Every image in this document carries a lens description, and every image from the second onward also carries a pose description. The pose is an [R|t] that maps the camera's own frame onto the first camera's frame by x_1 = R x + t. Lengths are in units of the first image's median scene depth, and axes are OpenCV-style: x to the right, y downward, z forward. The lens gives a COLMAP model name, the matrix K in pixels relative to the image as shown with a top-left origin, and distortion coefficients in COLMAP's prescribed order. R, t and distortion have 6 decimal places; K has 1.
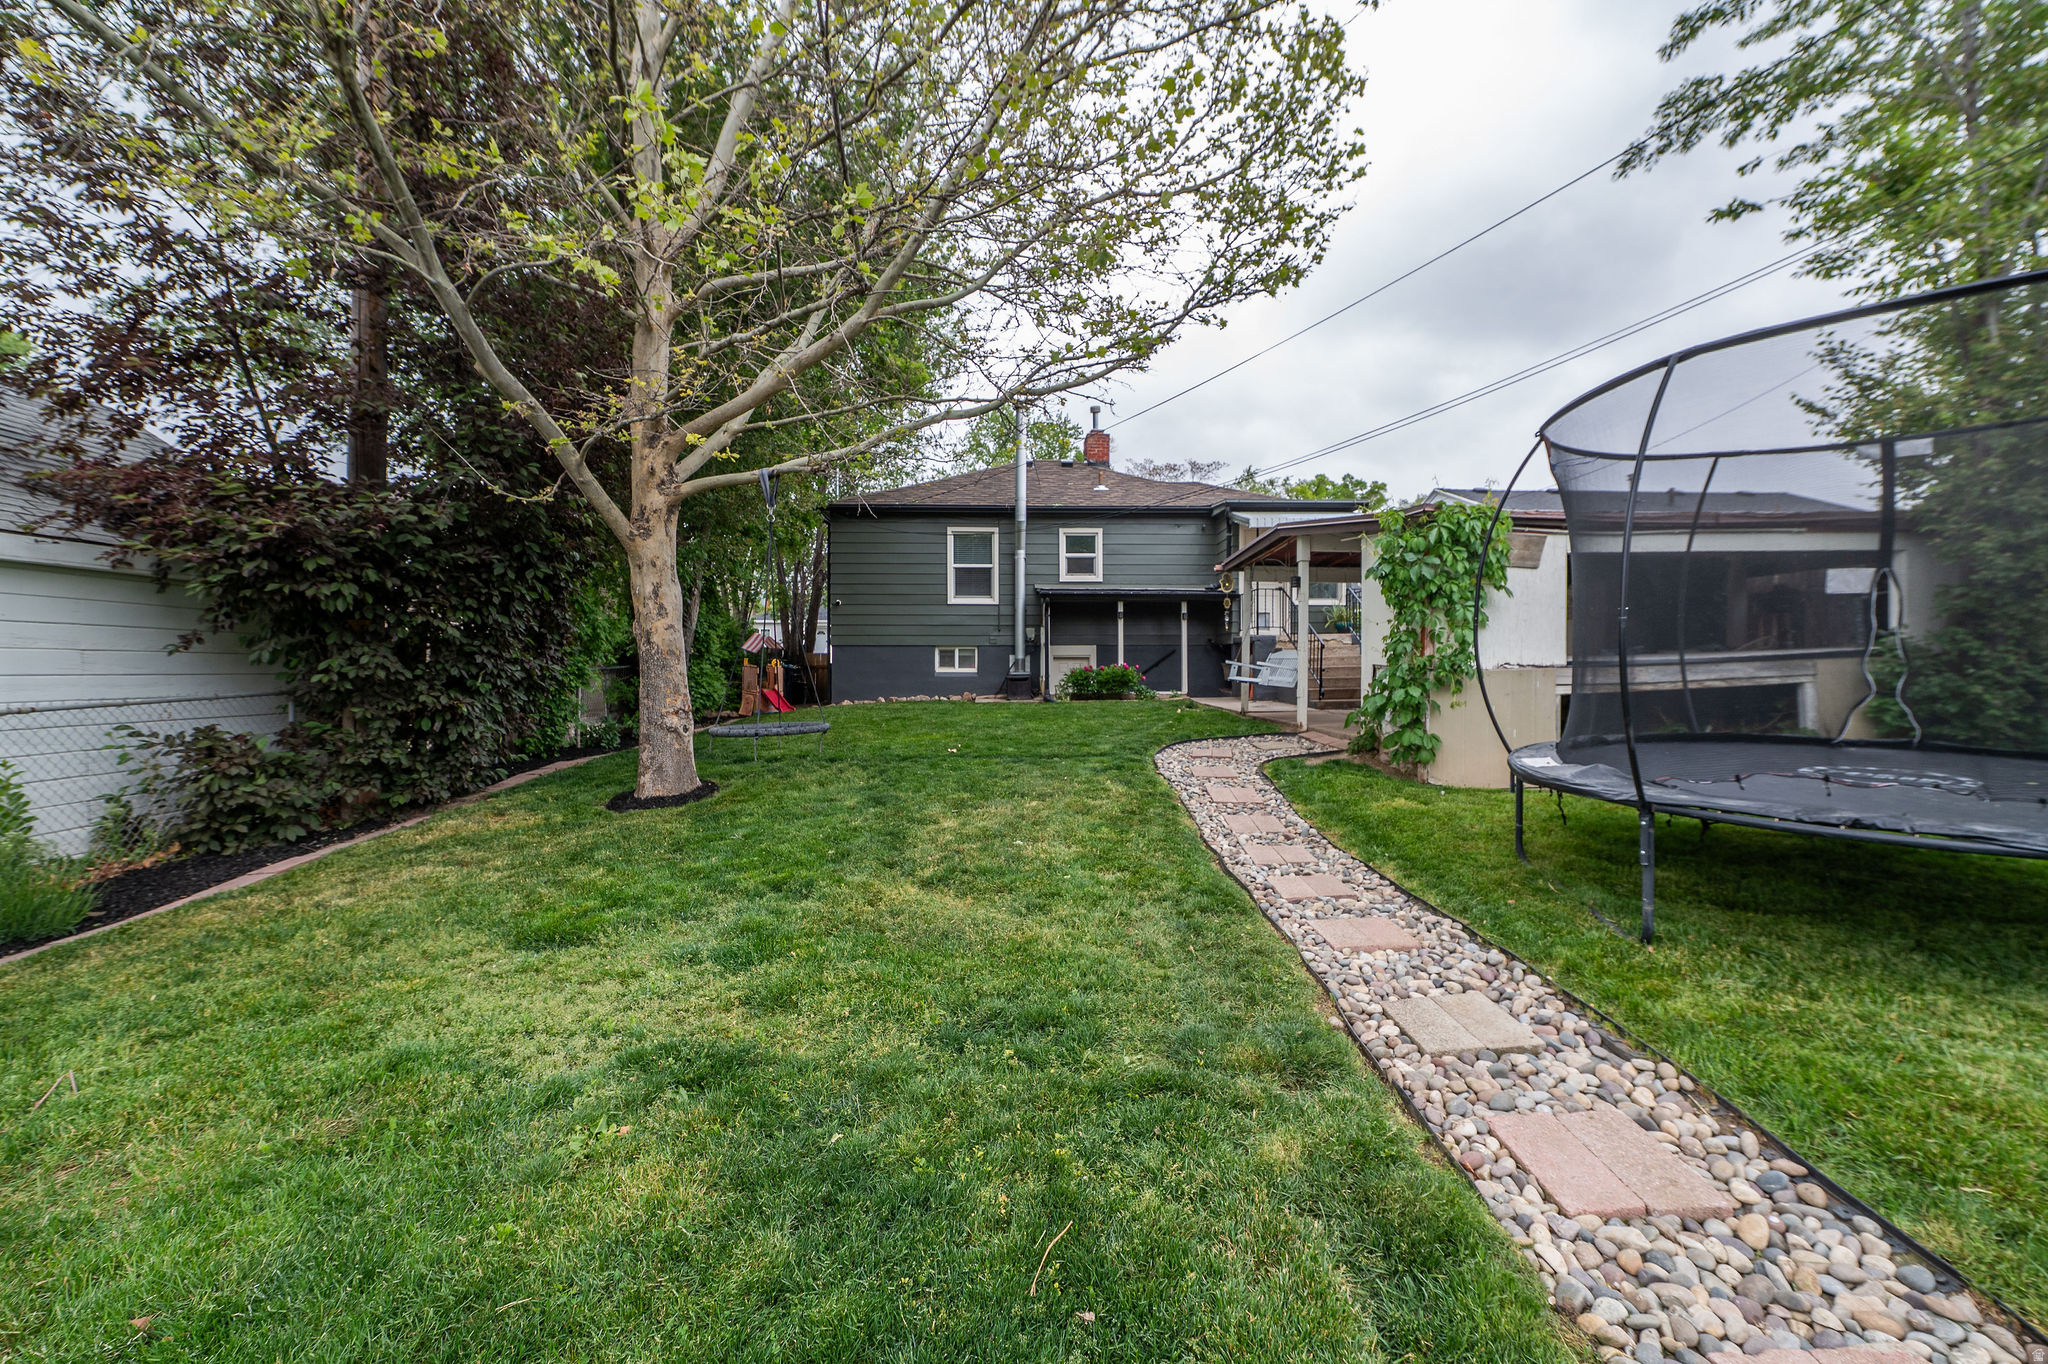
lens RADIAL K [[813.4, 0, 1021.9], [0, 813.4, 673.8], [0, 0, 1]] dist [-0.010136, -0.001164]
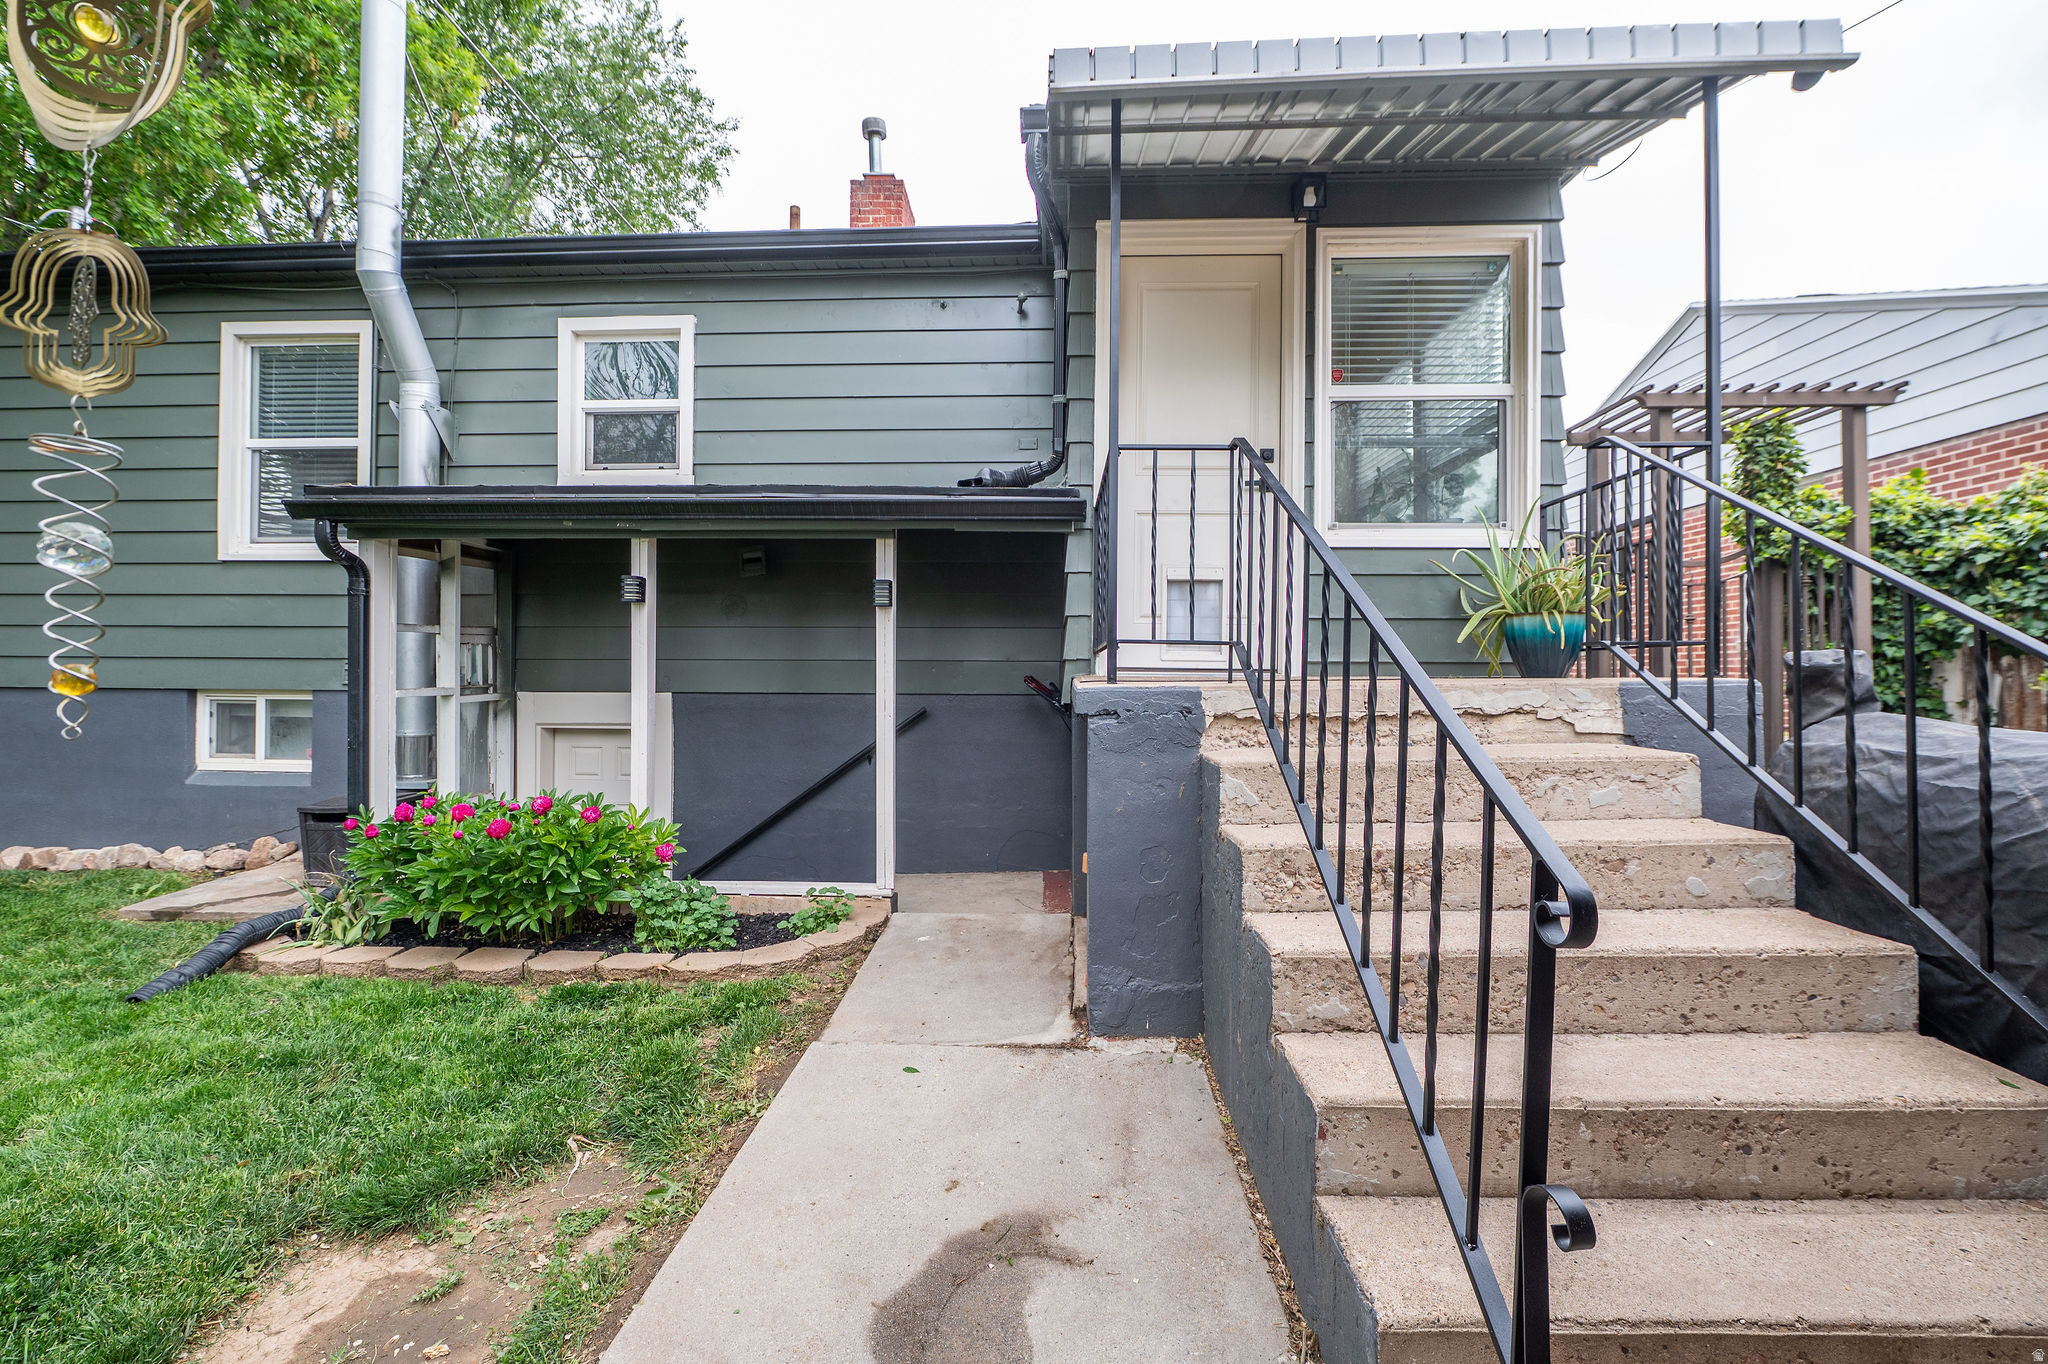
lens RADIAL K [[813.4, 0, 1025.6], [0, 813.4, 671.6], [0, 0, 1]] dist [-0.010136, -0.001164]
pose [[0.986961, 0.007021, -0.160807, 0.279125], [-0.009953, 0.999798, -0.017436, -0.039556], [0.160653, 0.018810, 0.986832, 0.728182]]
